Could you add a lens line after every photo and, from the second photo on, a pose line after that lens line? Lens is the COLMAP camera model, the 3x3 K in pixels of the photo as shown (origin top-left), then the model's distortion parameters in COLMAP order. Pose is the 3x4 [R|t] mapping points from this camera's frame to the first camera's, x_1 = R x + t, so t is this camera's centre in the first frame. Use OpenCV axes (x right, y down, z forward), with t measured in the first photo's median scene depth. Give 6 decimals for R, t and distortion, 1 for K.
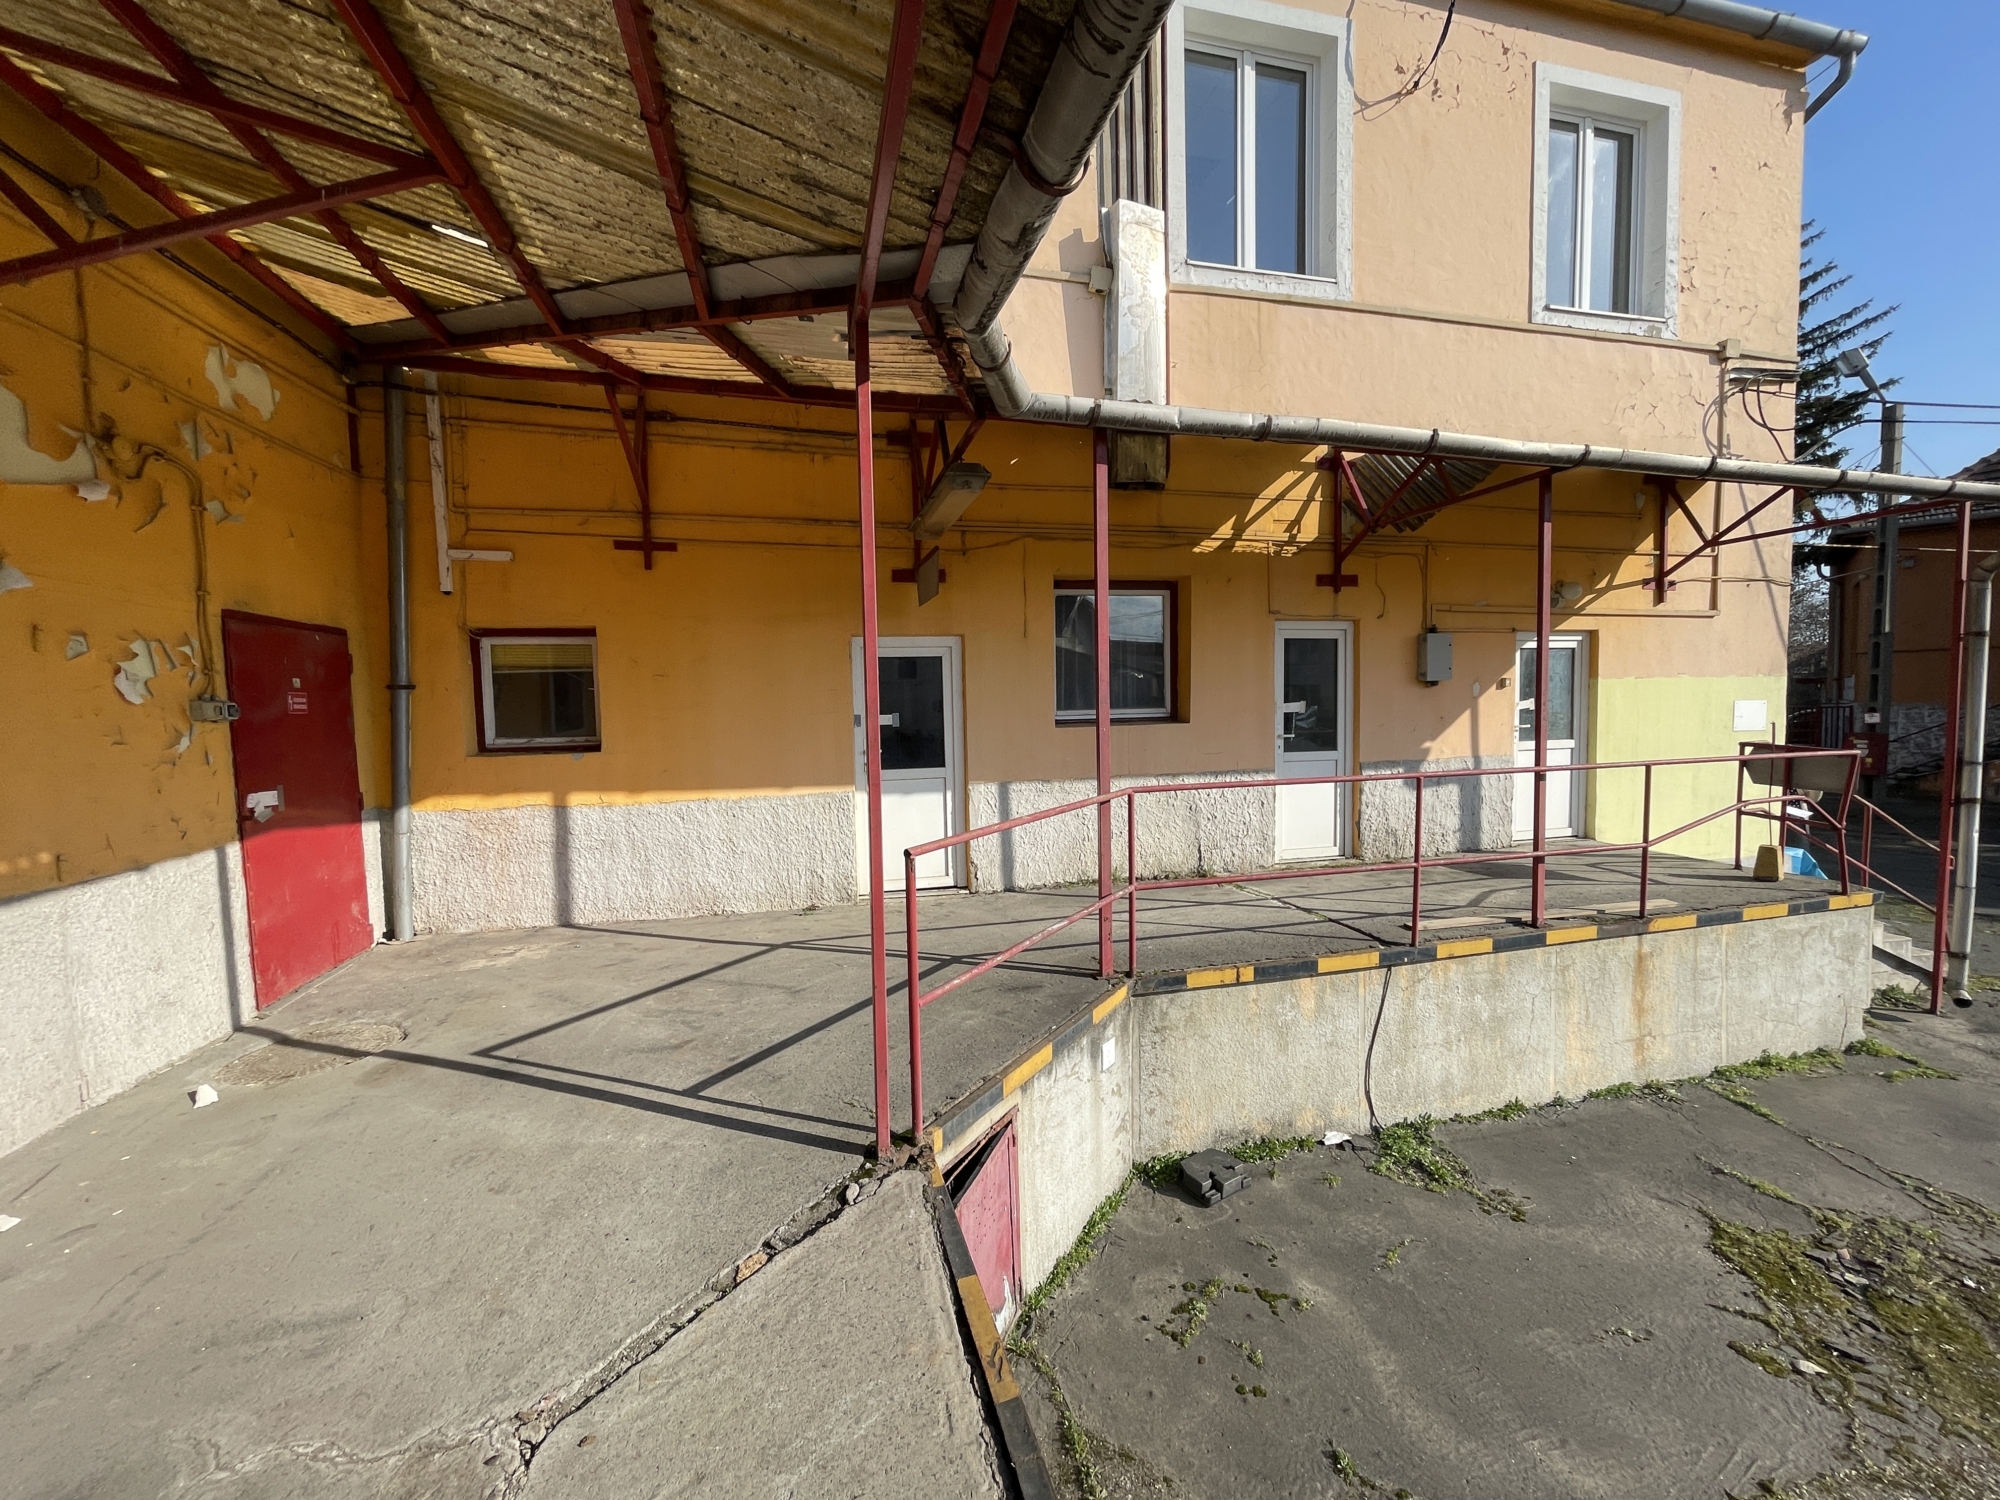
lens RADIAL K [[809.8, 0, 1003.8], [0, 809.8, 745.2], [0, 0, 1]] dist [0.000861, 0.000240]
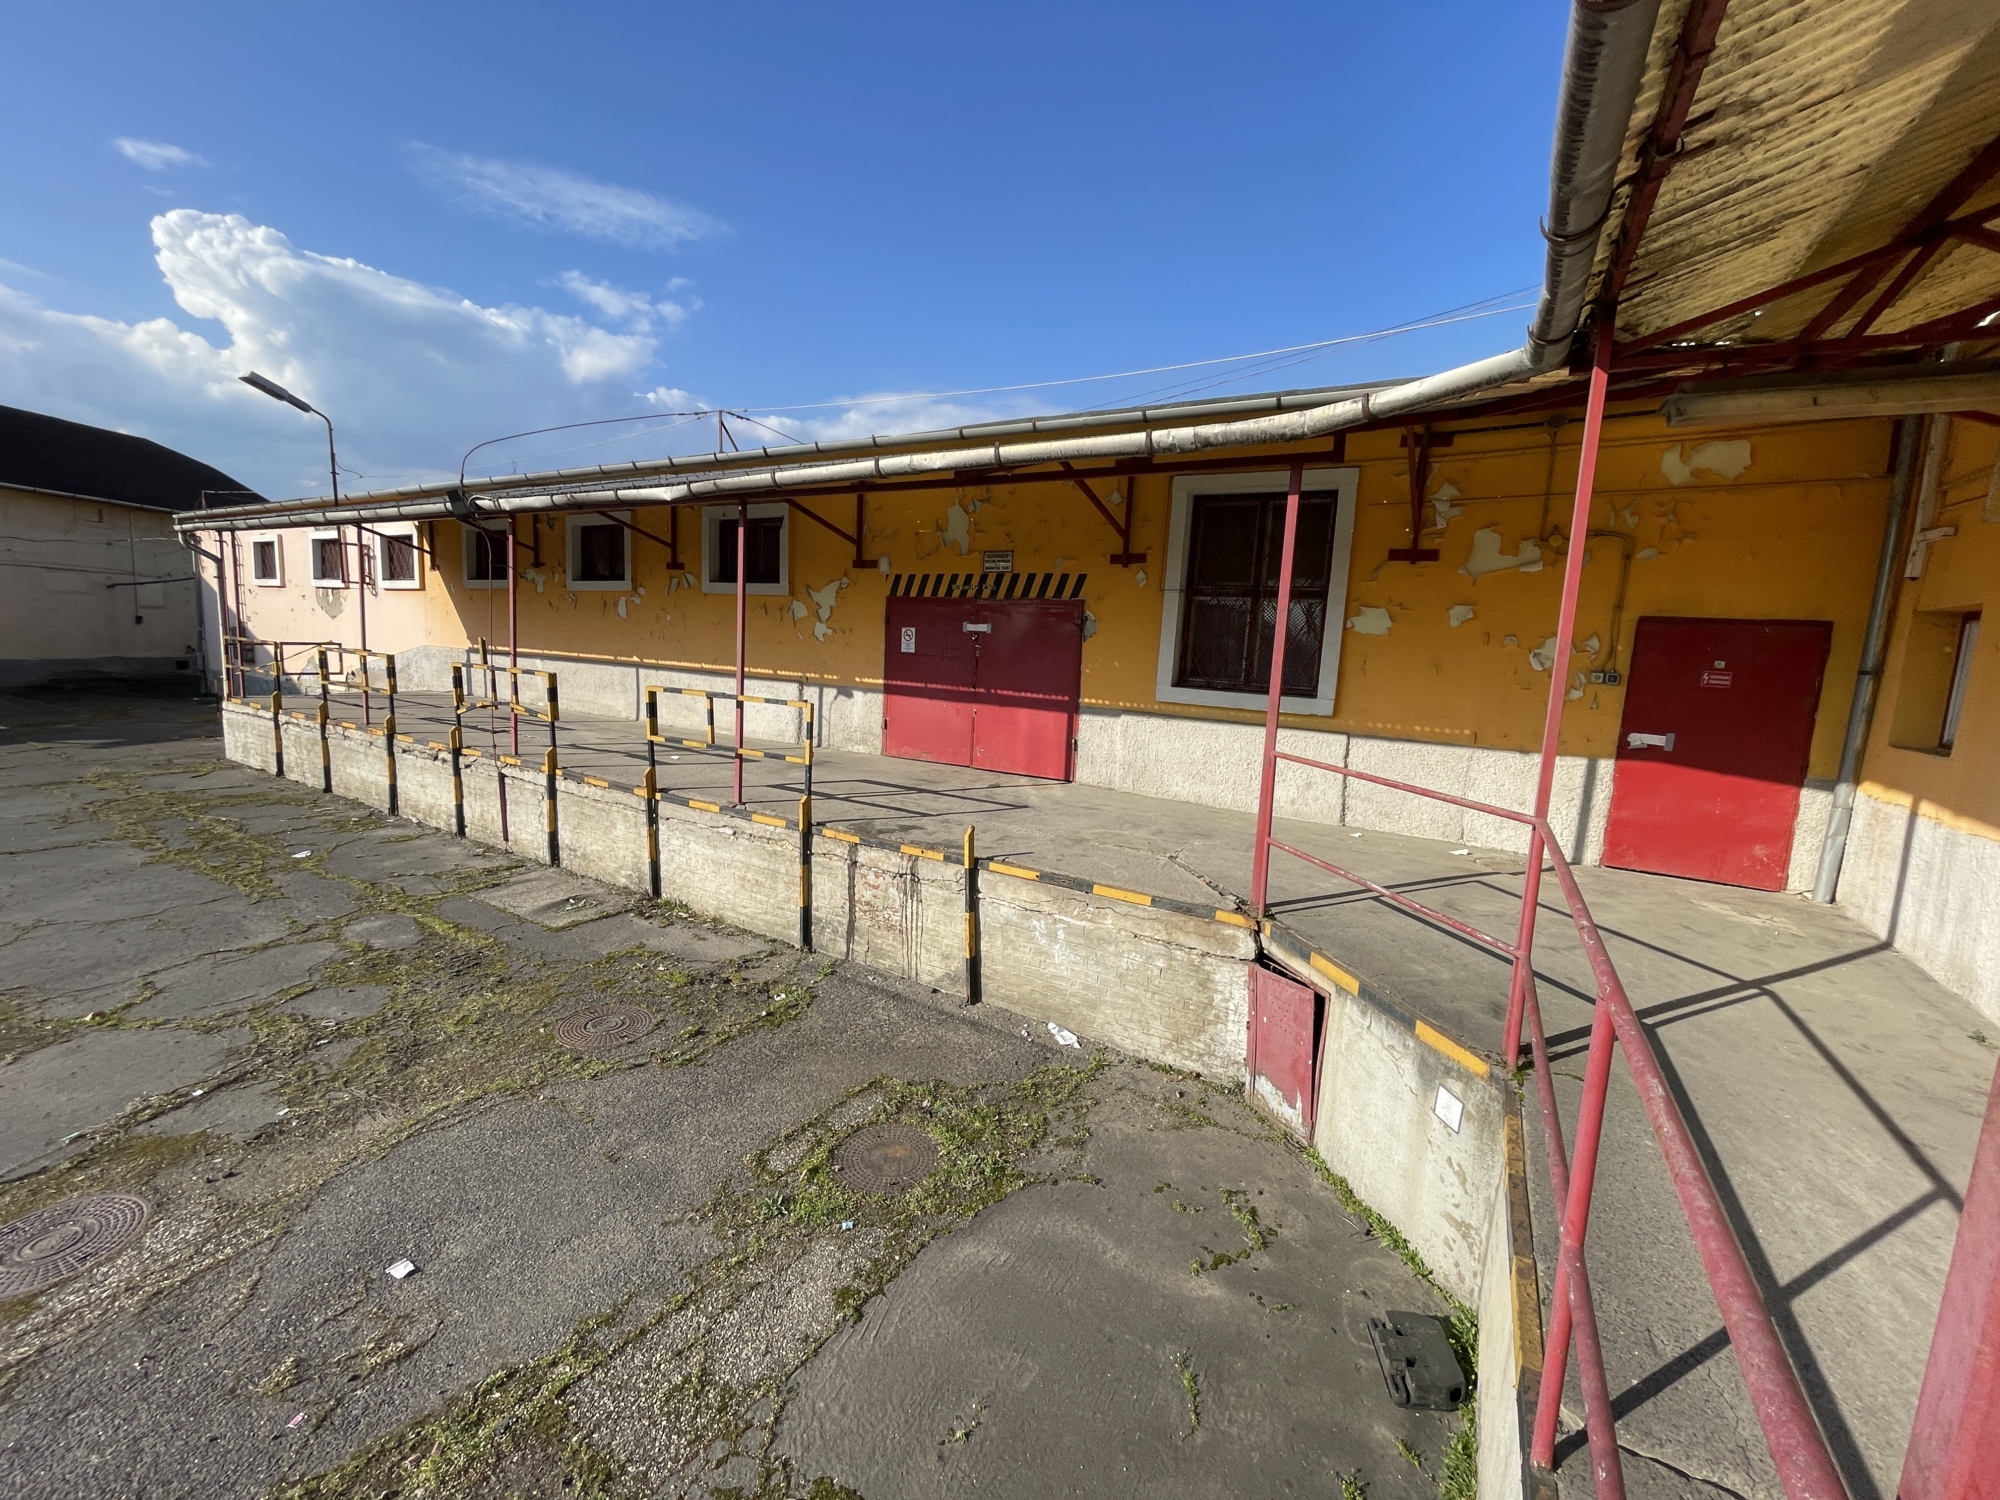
lens RADIAL K [[809.8, 0, 1000.7], [0, 809.8, 746.5], [0, 0, 1]] dist [0.000861, 0.000240]
pose [[-0.706361, 0.078622, -0.703472, 1.063266], [-0.075871, 0.979678, 0.185675, -0.114470], [0.703774, 0.184526, -0.686041, 1.229126]]
